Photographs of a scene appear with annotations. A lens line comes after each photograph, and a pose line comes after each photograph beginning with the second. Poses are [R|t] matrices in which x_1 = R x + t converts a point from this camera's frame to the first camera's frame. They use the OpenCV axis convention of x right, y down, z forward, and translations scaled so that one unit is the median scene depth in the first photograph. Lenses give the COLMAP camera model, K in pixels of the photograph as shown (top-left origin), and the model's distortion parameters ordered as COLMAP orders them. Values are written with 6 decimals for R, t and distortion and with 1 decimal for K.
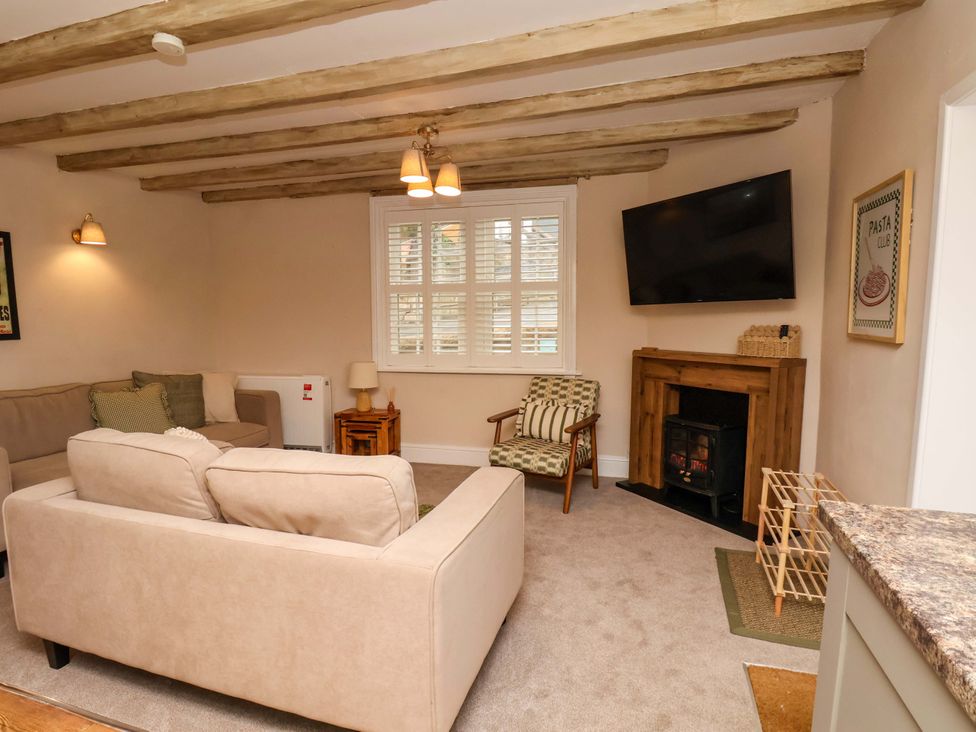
lens RADIAL K [[514.0, 0, 486.1], [0, 514.0, 375.2], [0, 0, 1]] dist [0.002628, -0.014630]
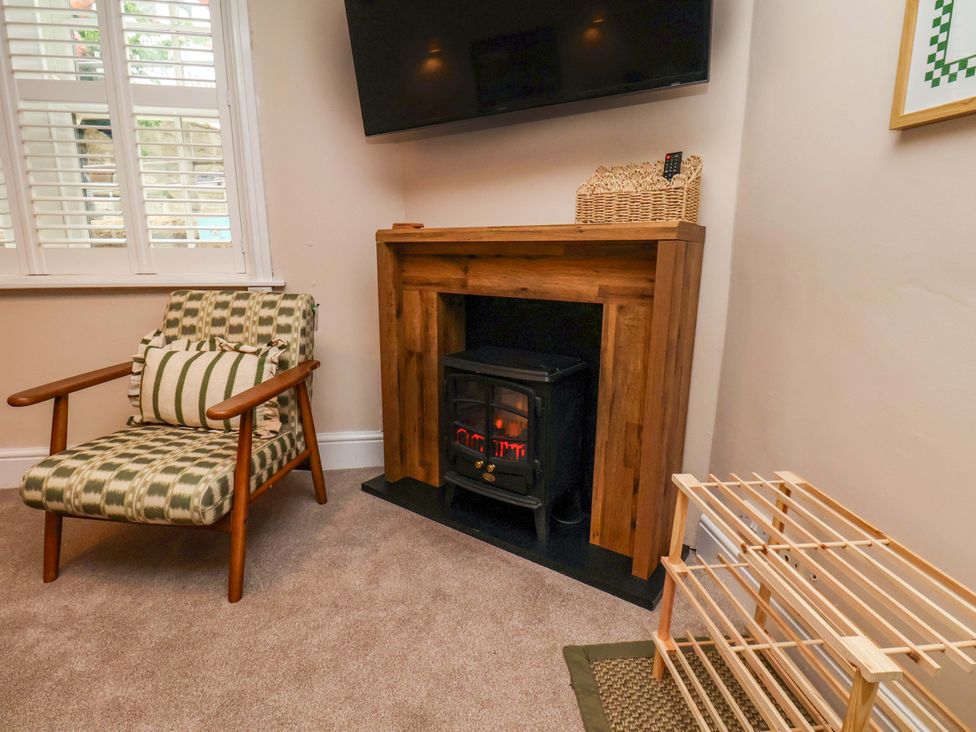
lens RADIAL K [[514.0, 0, 486.0], [0, 514.0, 365.7], [0, 0, 1]] dist [0.002628, -0.014630]
pose [[0.909534, -0.080239, 0.407811, 0.170340], [0.035127, 0.992517, 0.116941, 0.028716], [-0.414143, -0.092036, 0.905547, 0.496459]]
